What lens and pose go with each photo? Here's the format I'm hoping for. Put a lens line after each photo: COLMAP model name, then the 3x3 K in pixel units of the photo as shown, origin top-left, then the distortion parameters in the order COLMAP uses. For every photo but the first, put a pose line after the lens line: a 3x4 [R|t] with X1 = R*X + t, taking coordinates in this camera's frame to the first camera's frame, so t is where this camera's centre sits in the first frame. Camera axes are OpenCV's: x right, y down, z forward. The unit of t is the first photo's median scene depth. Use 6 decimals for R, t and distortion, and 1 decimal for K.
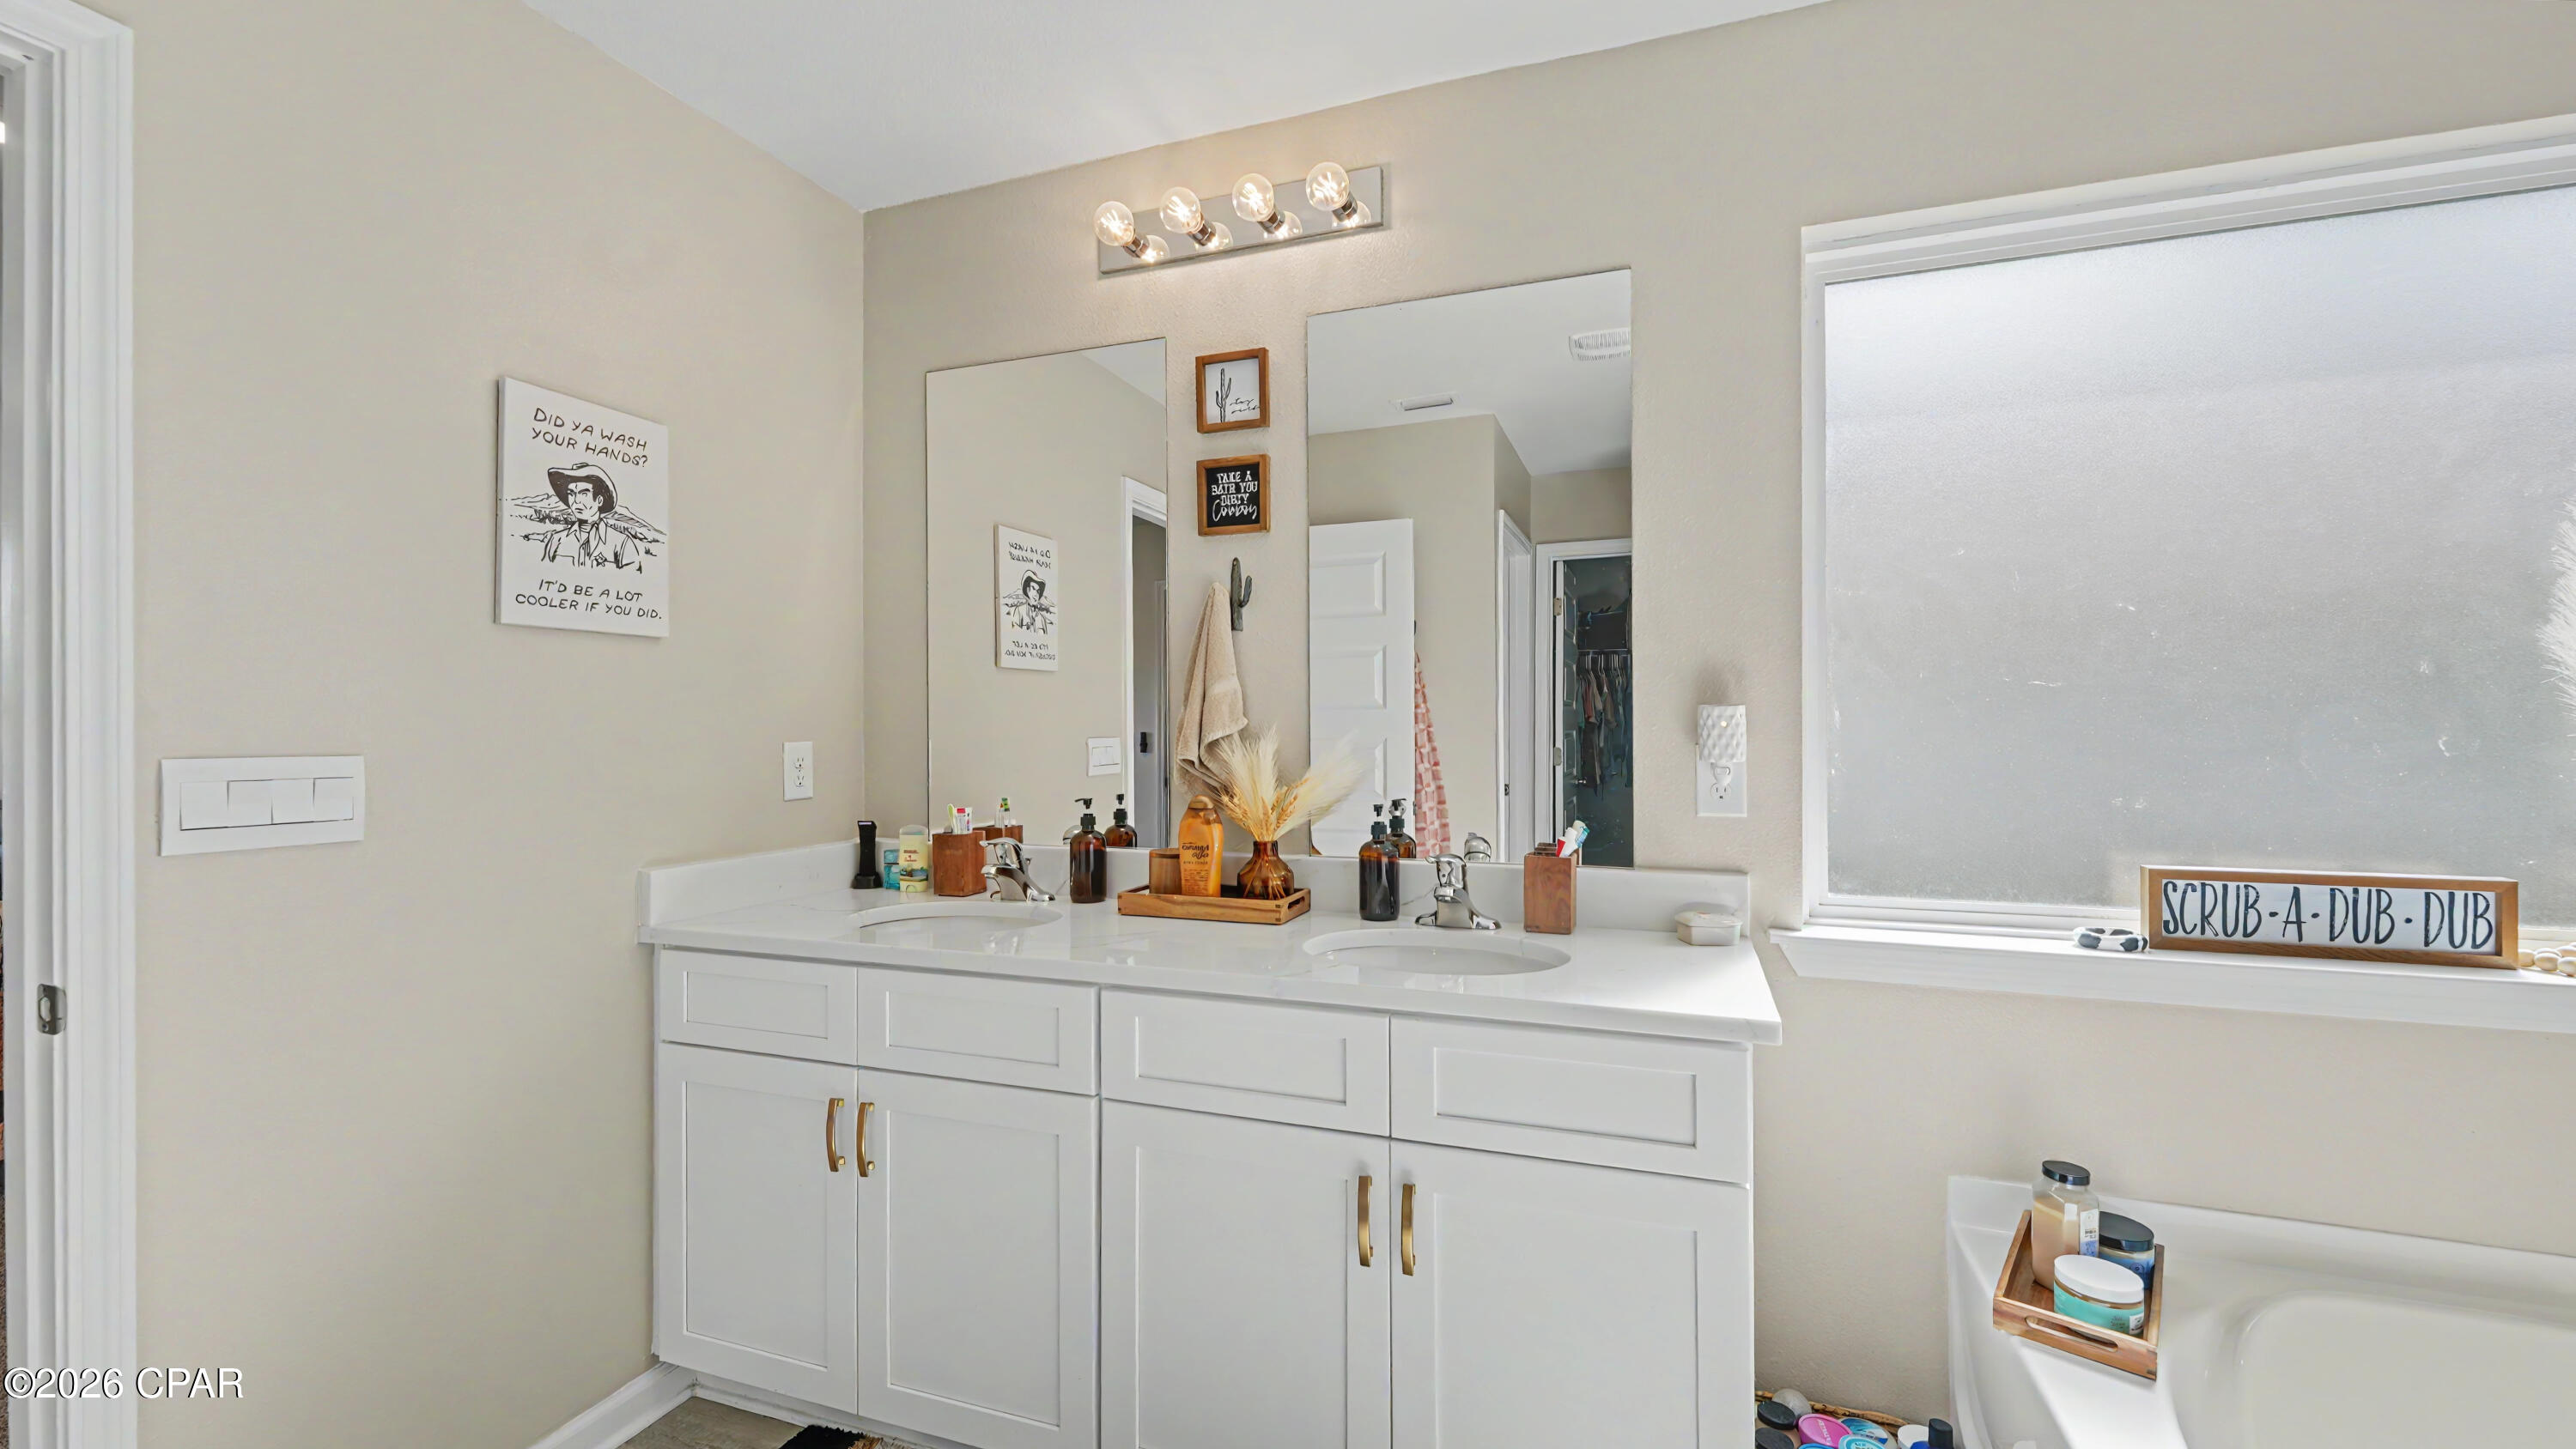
lens RADIAL K [[1080.6, 0, 1279.2], [0, 1080.6, 737.1], [0, 0, 1]] dist [0.023001, -0.006924]
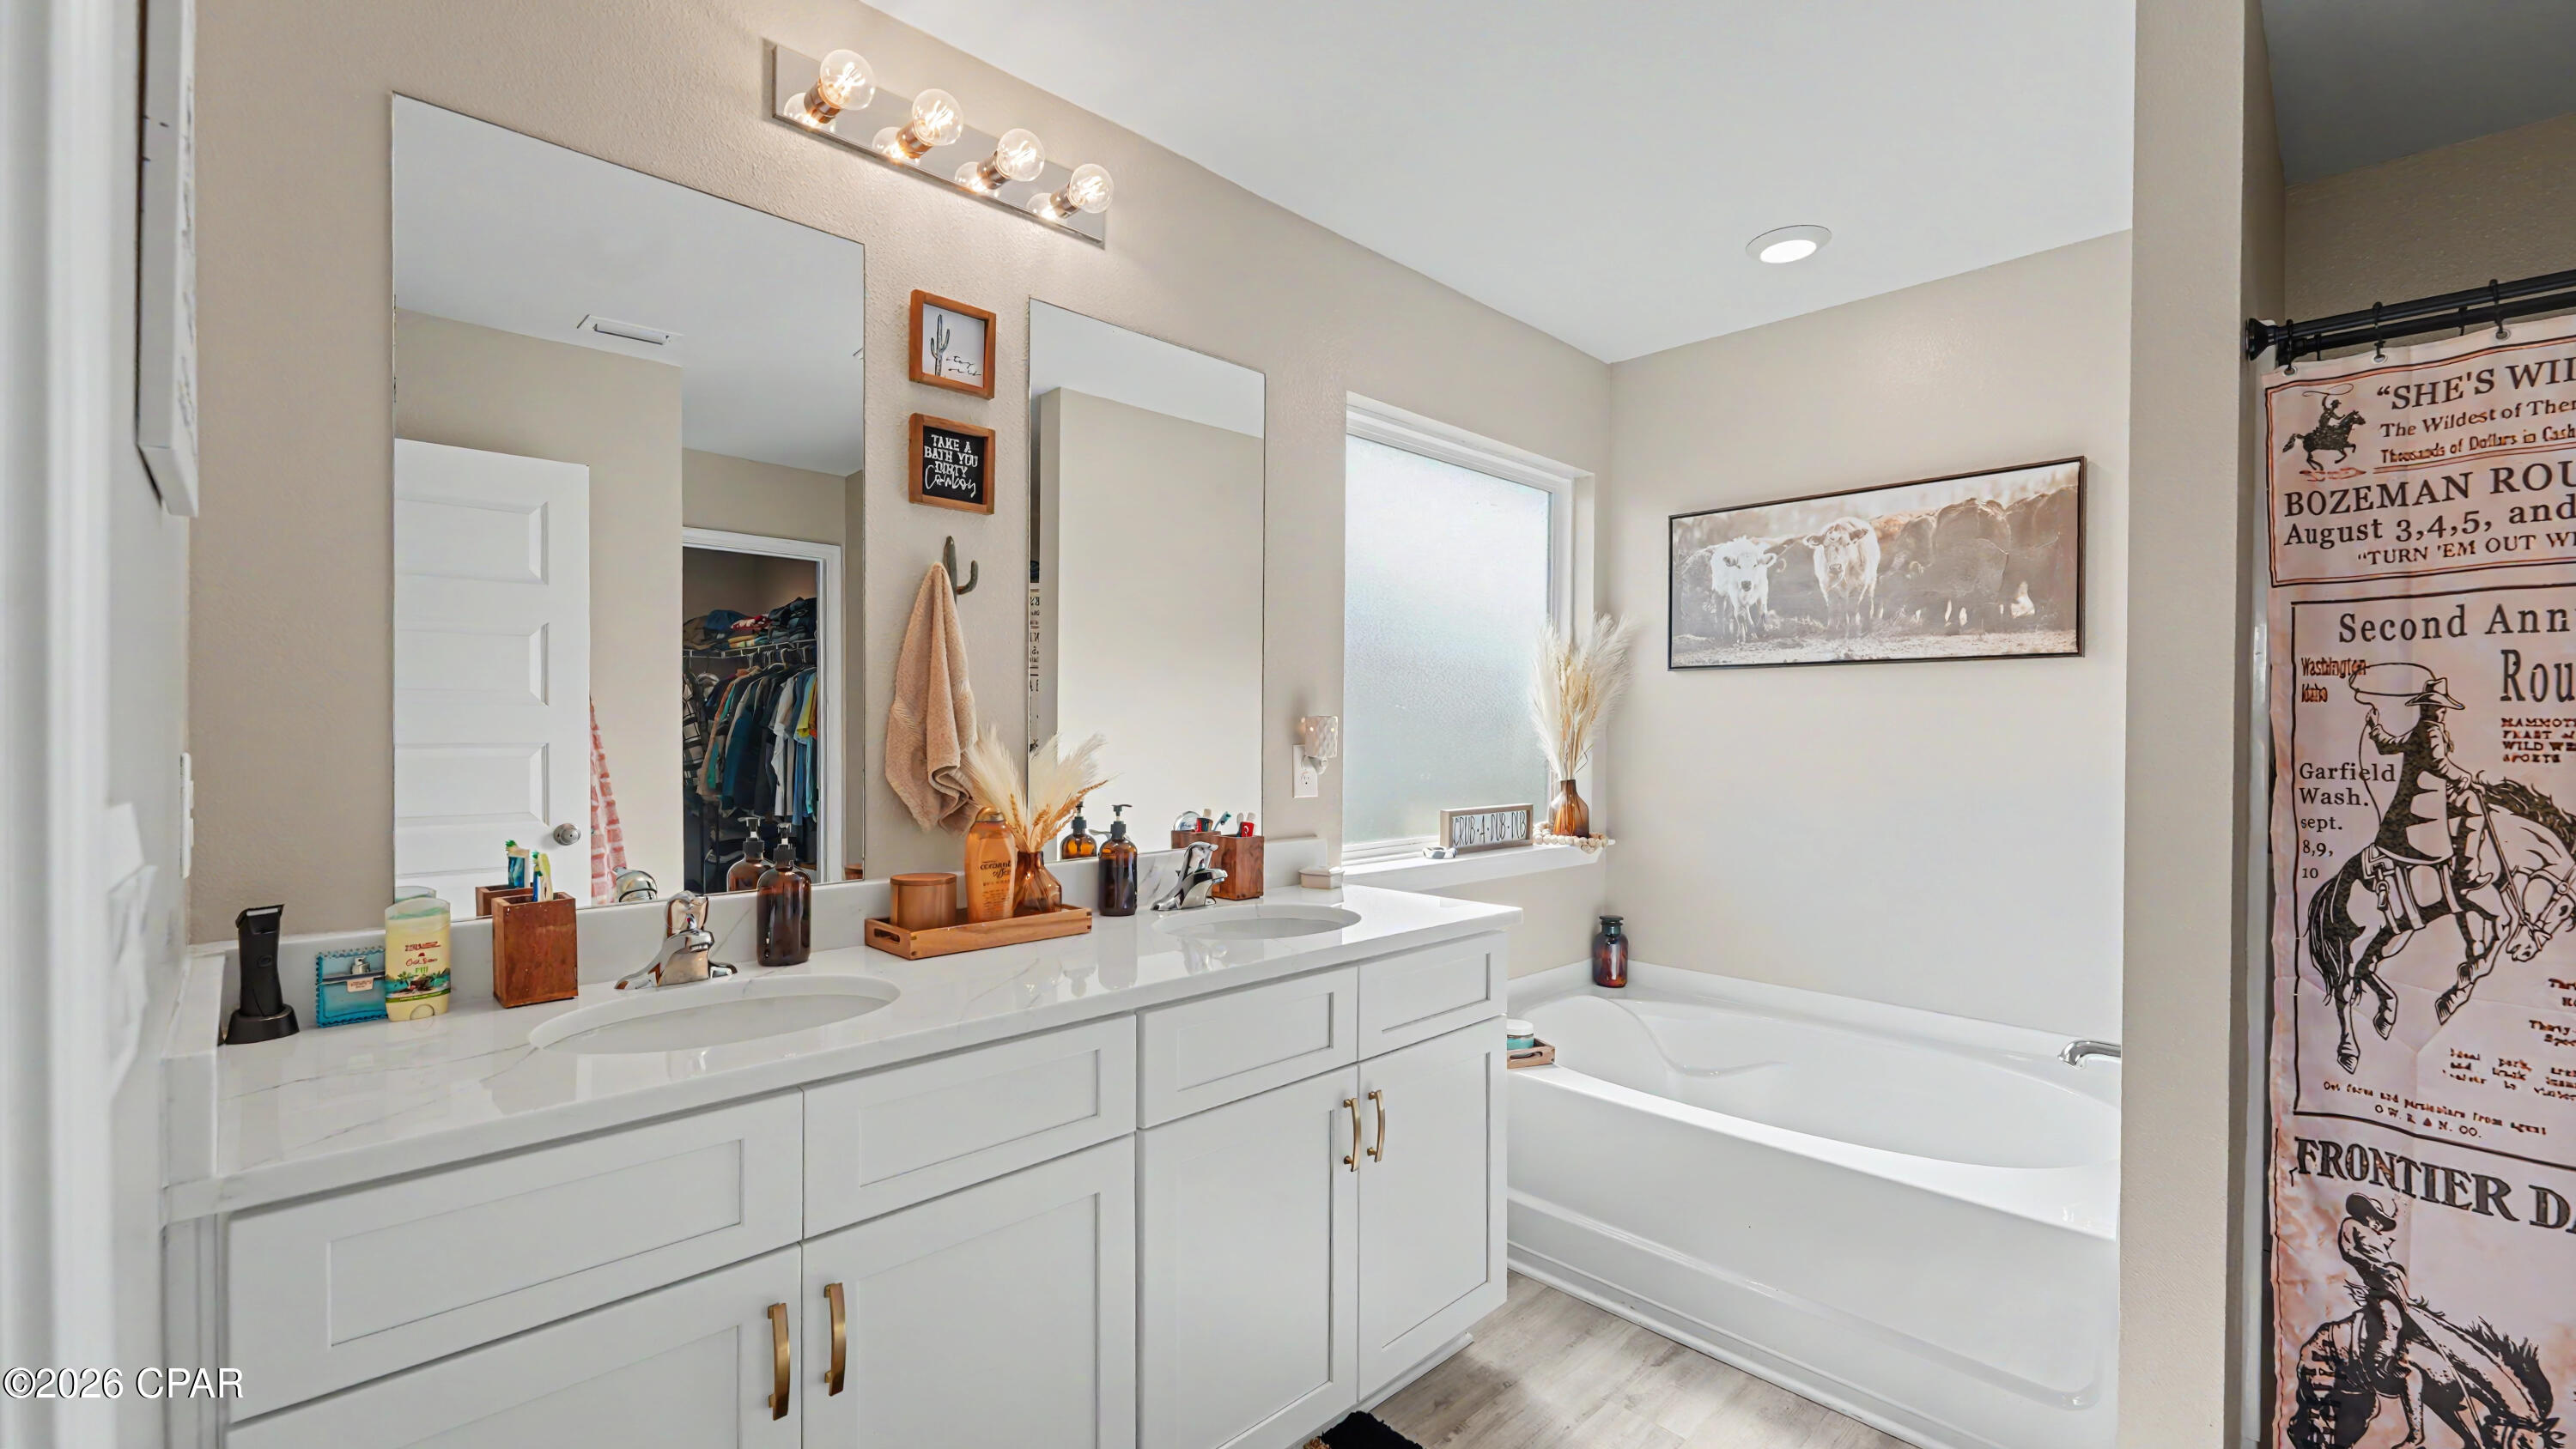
lens RADIAL K [[1066.5, 0, 1284.5], [0, 1066.5, 753.7], [0, 0, 1]] dist [0.011992, -0.006374]
pose [[0.424108, -0.013044, 0.905518, -0.721243], [0.003575, 0.999913, 0.012729, 0.000621], [-0.905605, -0.002162, 0.424118, 0.390790]]
